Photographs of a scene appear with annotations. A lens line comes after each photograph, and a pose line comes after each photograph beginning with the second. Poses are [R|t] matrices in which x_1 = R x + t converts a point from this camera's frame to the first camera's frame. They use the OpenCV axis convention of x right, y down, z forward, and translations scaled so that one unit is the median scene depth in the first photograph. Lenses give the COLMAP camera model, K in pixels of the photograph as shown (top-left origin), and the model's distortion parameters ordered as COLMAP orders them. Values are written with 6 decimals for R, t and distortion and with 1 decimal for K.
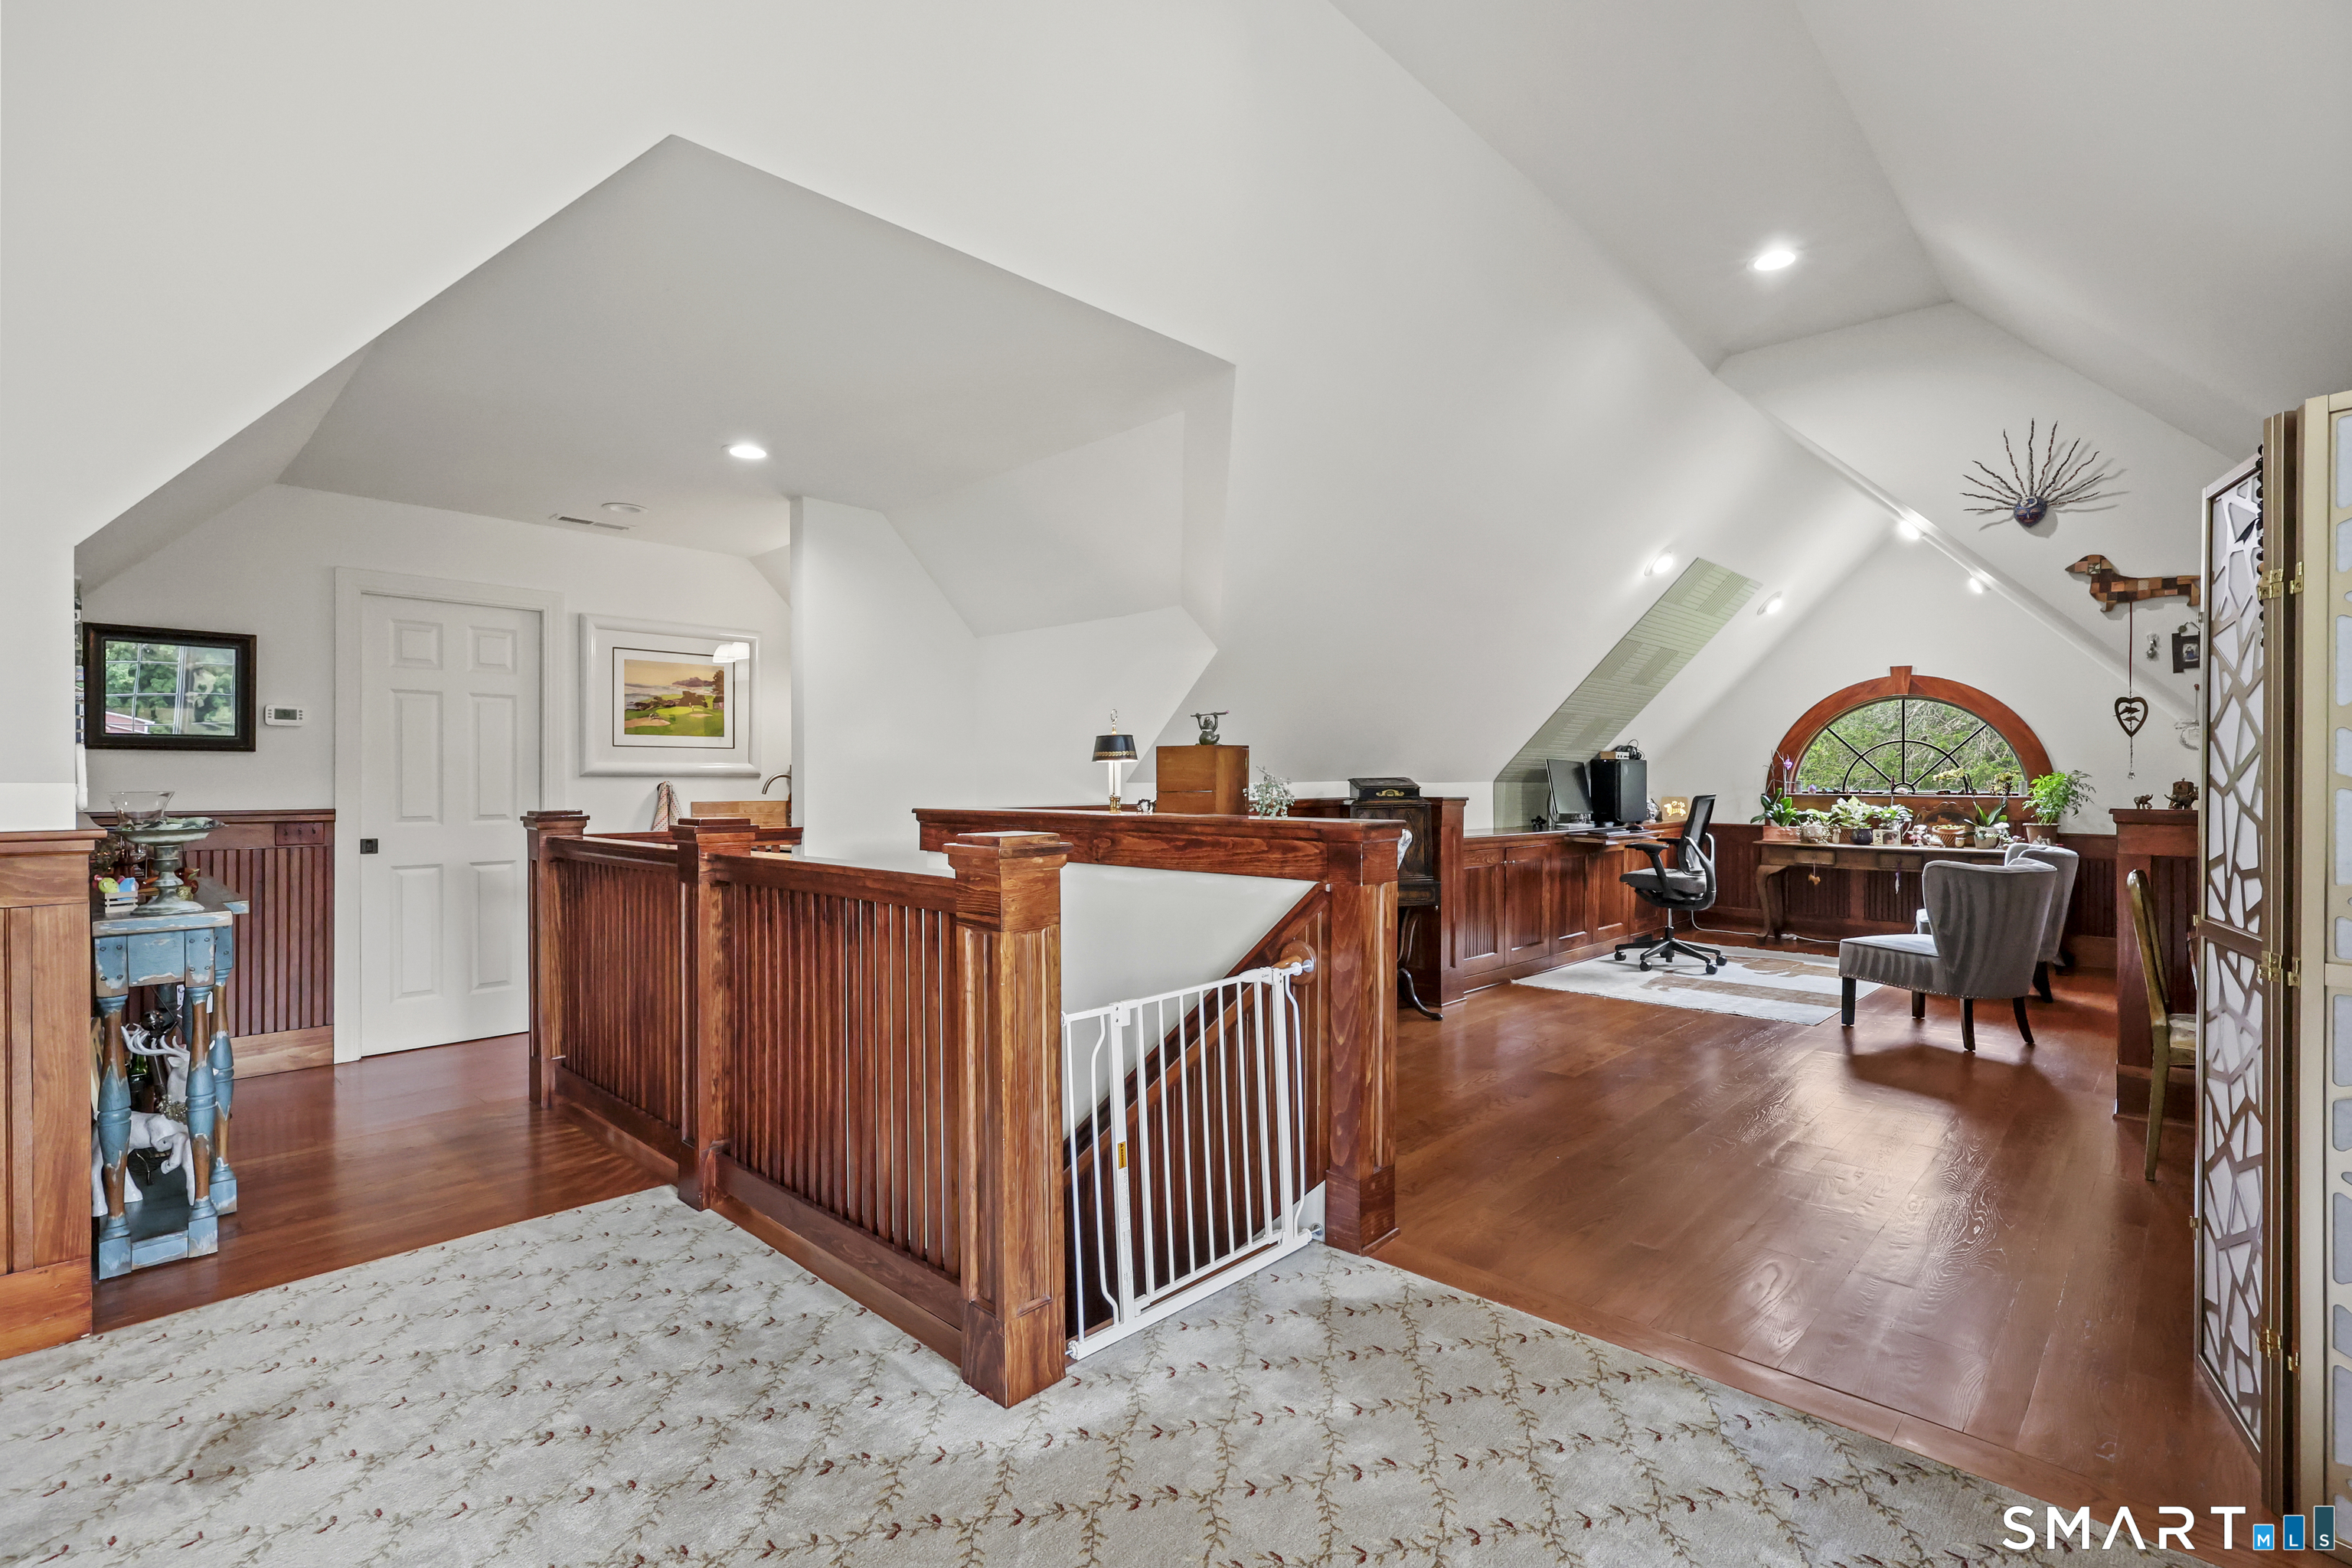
lens RADIAL K [[1076.3, 0, 1175.9], [0, 1076.3, 782.6], [0, 0, 1]] dist [-0.001004, 0.000019]
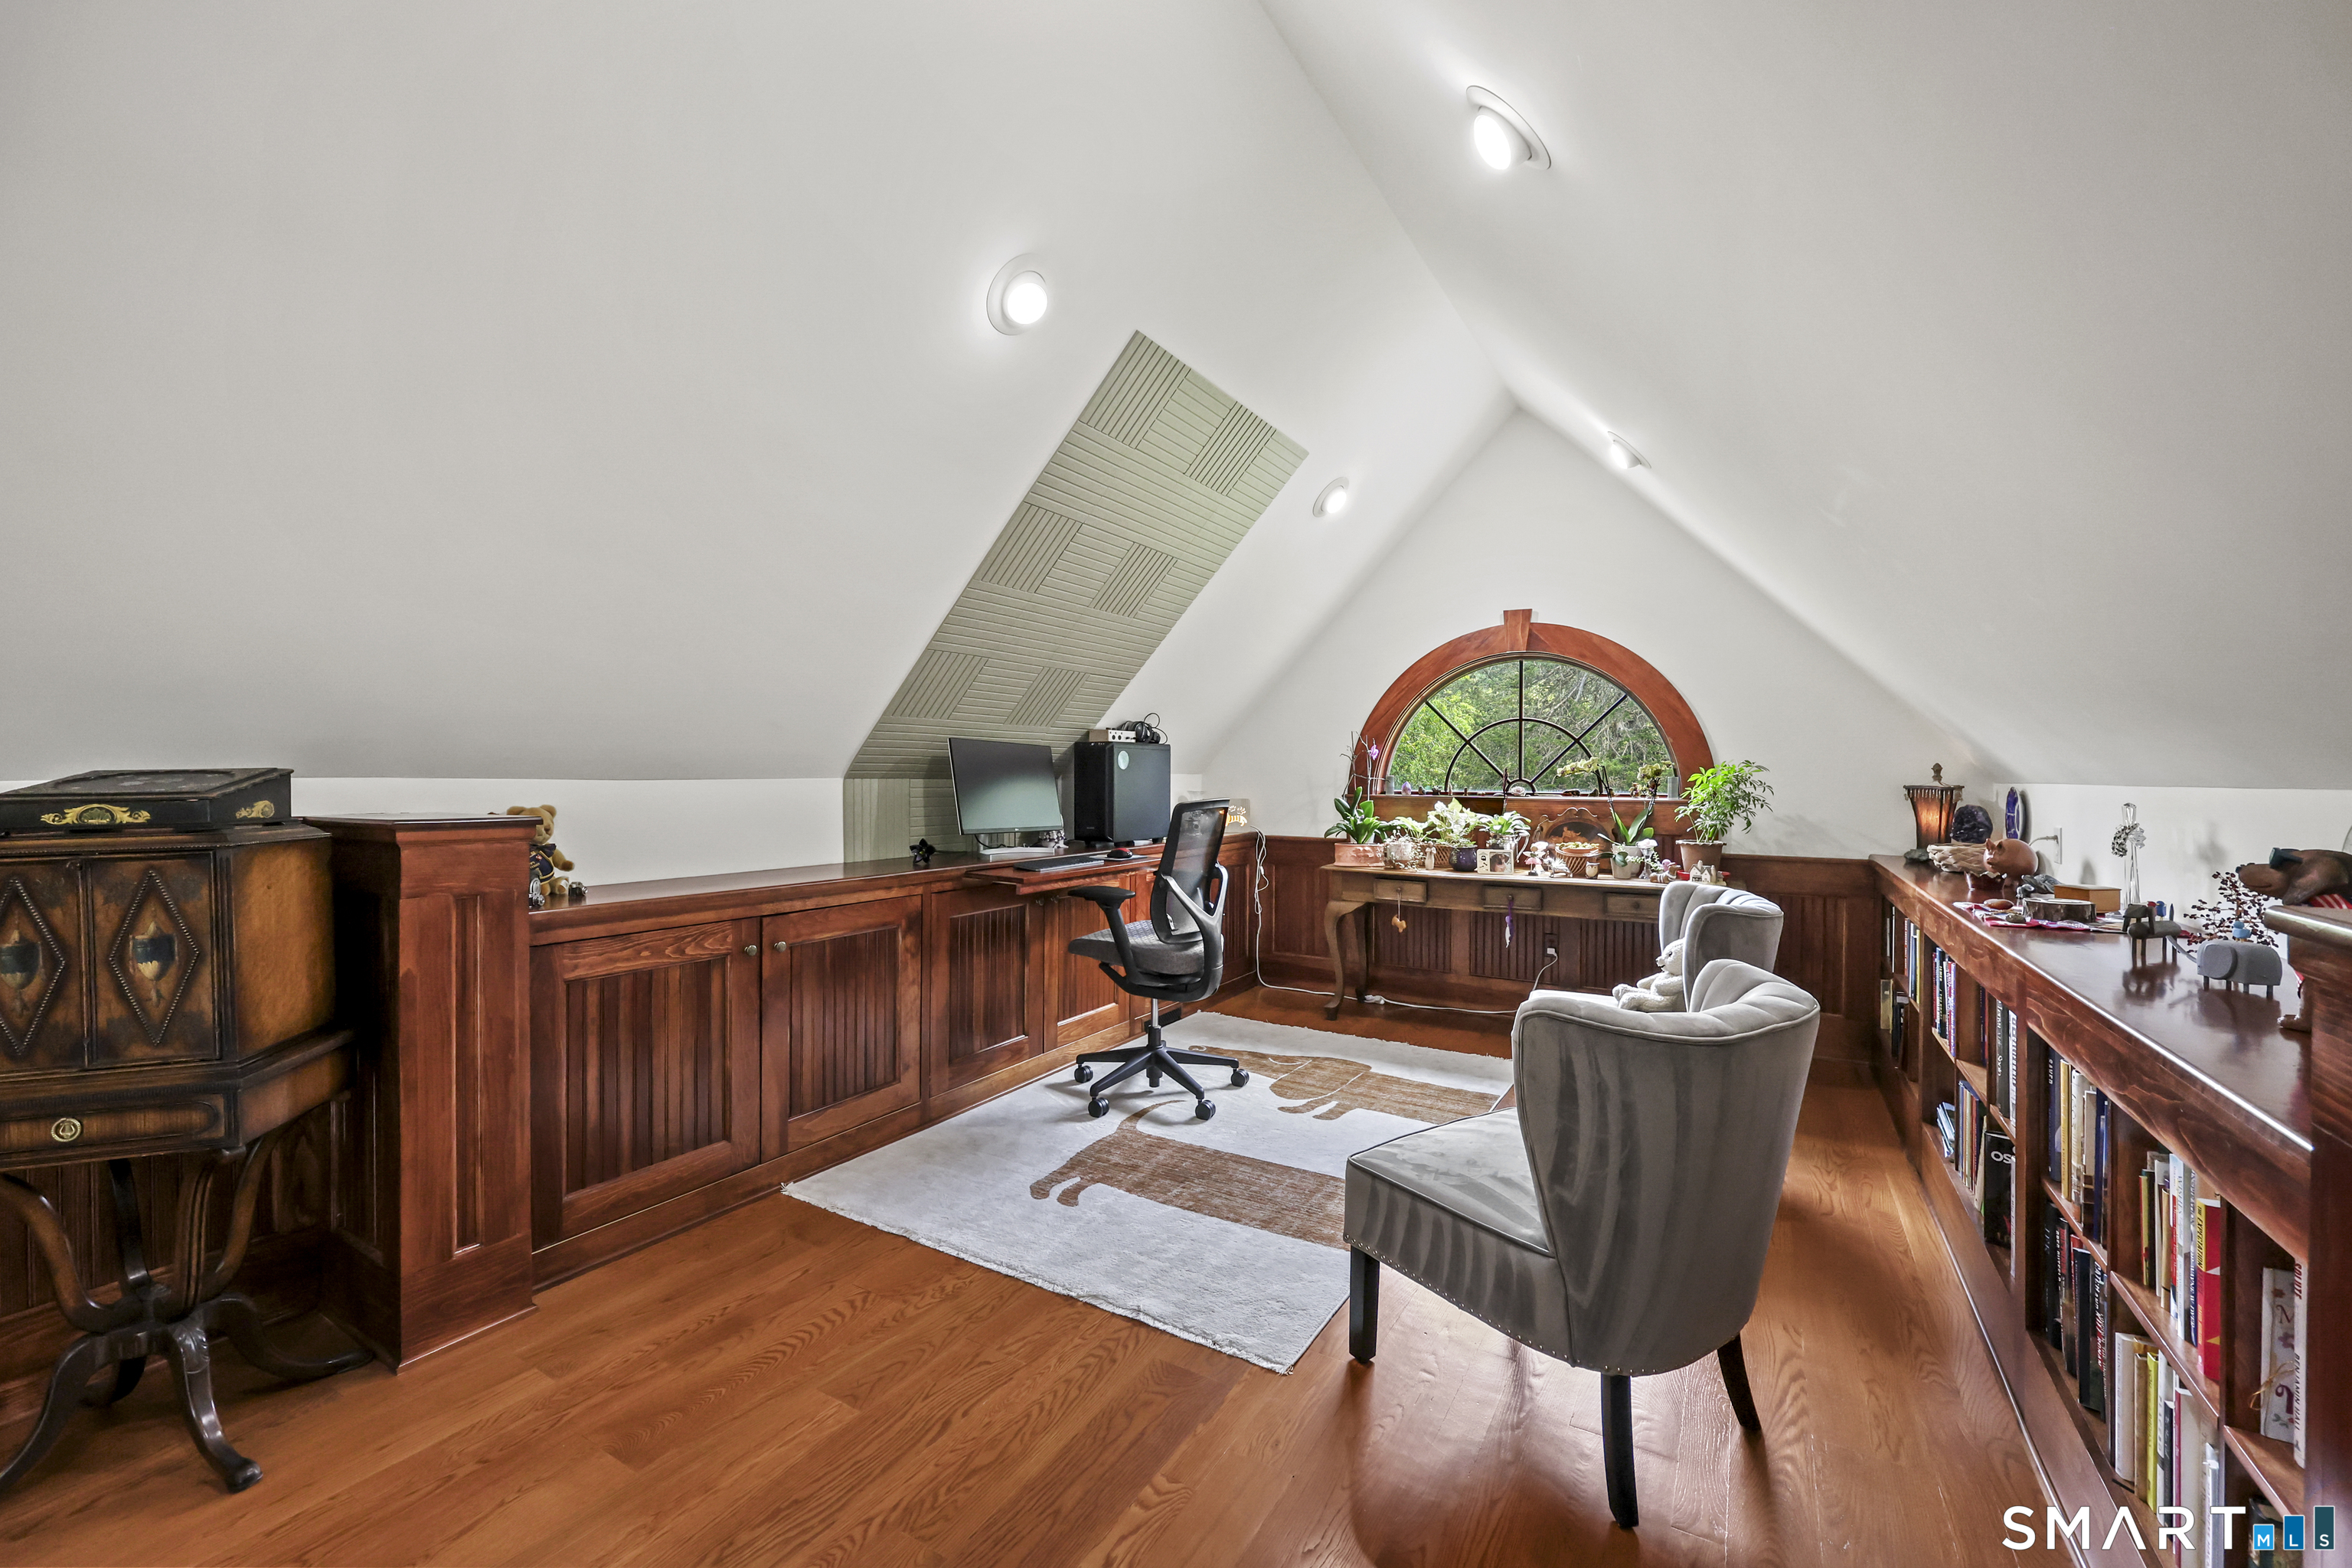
lens RADIAL K [[955.5, 0, 1176.3], [0, 955.5, 782.6], [0, 0, 1]] dist [0.002090, 0.000054]
pose [[0.974935, -0.000692, 0.222489, 0.334894], [-0.000638, 0.999982, 0.005909, -0.001197], [-0.222490, -0.005902, 0.974917, 0.464951]]
